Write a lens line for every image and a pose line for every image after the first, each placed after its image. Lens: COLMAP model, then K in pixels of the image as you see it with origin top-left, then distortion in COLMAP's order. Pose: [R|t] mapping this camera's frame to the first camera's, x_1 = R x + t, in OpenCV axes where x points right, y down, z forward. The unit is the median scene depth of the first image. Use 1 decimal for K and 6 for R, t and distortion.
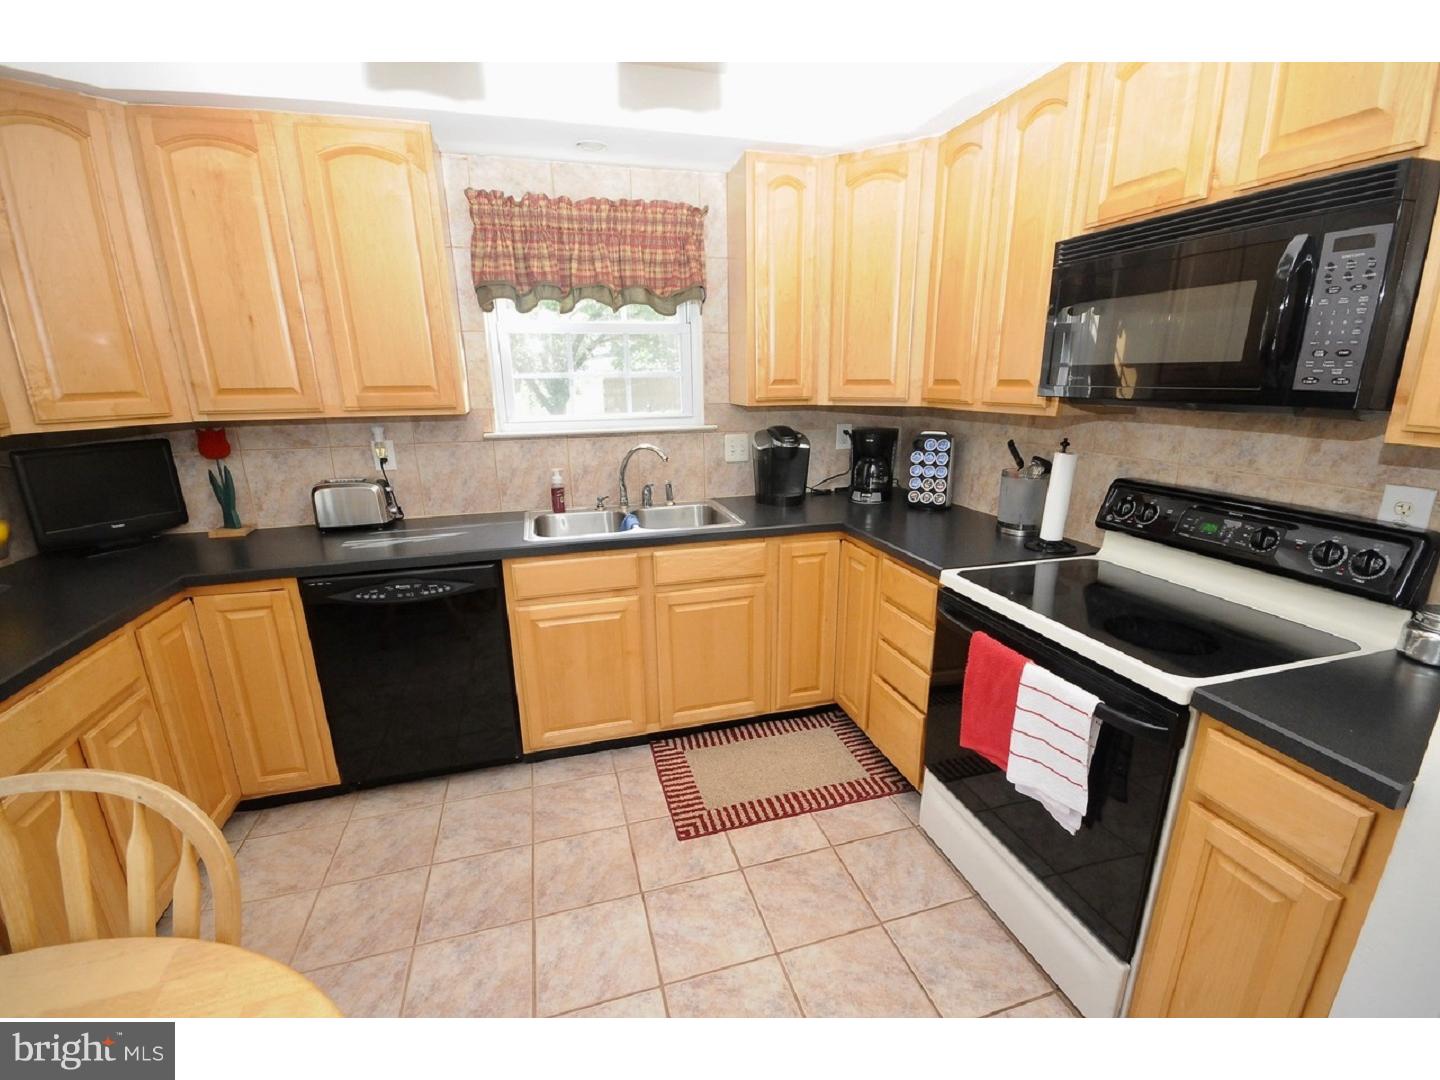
lens RADIAL K [[625.1, 0, 725.4], [0, 625.1, 550.3], [0, 0, 1]] dist [0.000364, 0.000410]
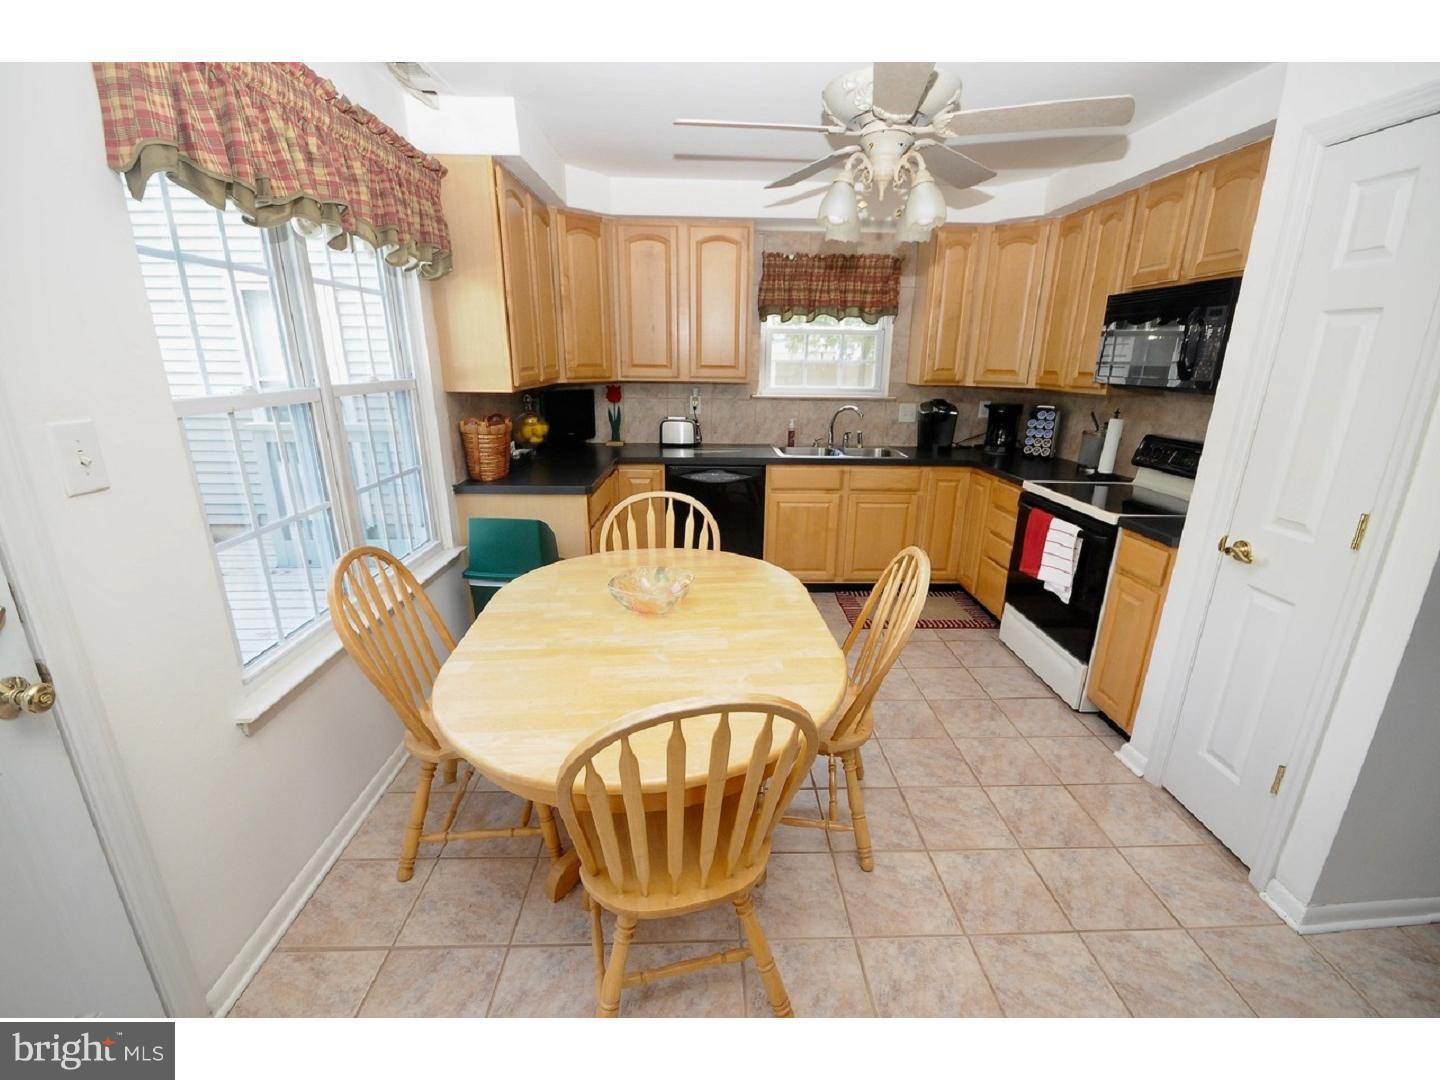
lens RADIAL K [[625.1, 0, 725.4], [0, 625.1, 550.3], [0, 0, 1]] dist [0.000364, 0.000410]
pose [[0.967873, 0.098919, -0.231165, -0.029962], [-0.093114, 0.995007, 0.035920, 0.181232], [0.233564, -0.013241, 0.972251, -0.677725]]
